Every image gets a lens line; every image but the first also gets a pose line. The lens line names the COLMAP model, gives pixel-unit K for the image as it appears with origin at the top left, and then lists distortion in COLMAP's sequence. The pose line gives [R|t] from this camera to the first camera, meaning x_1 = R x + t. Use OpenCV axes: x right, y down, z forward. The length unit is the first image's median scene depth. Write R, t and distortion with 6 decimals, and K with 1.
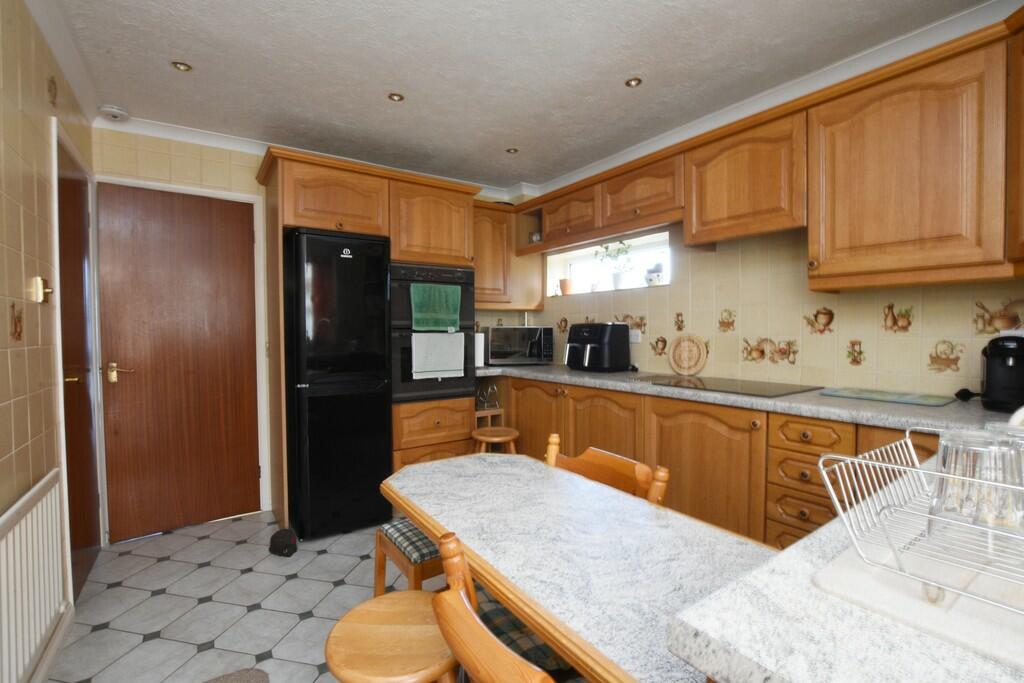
lens RADIAL K [[469.4, 0, 514.4], [0, 469.4, 337.4], [0, 0, 1]] dist [-0.006150, -0.000456]
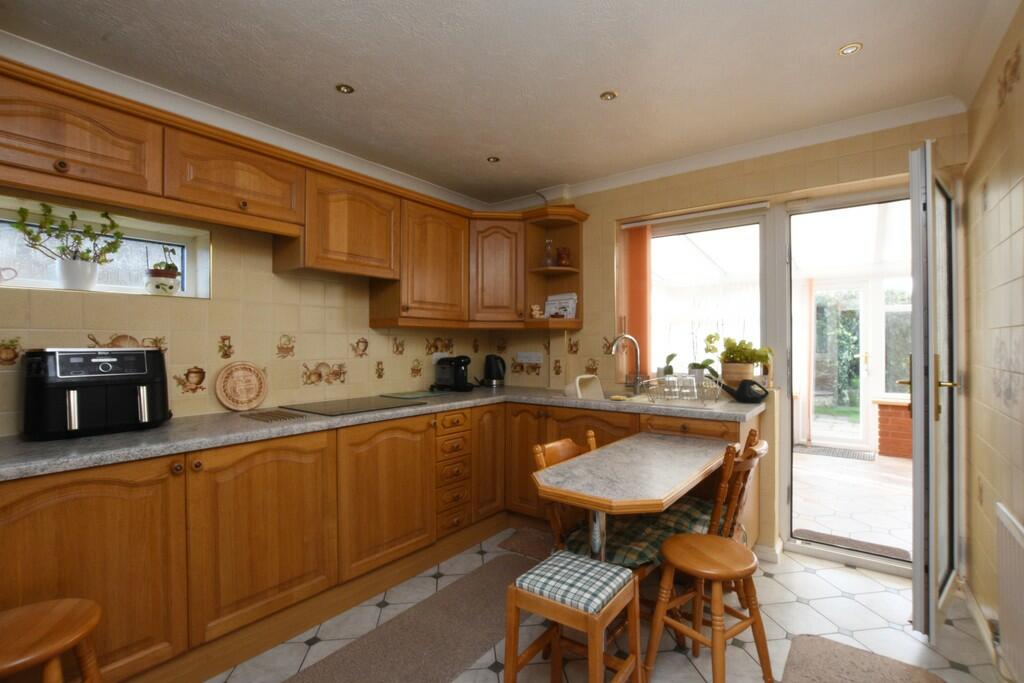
lens RADIAL K [[469.4, 0, 517.3], [0, 469.4, 342.5], [0, 0, 1]] dist [-0.006150, -0.000456]
pose [[-0.306765, 0.005537, 0.951769, -0.700572], [0.017071, 0.999854, -0.000315, -0.039295], [-0.951632, 0.016151, -0.306815, 0.939097]]
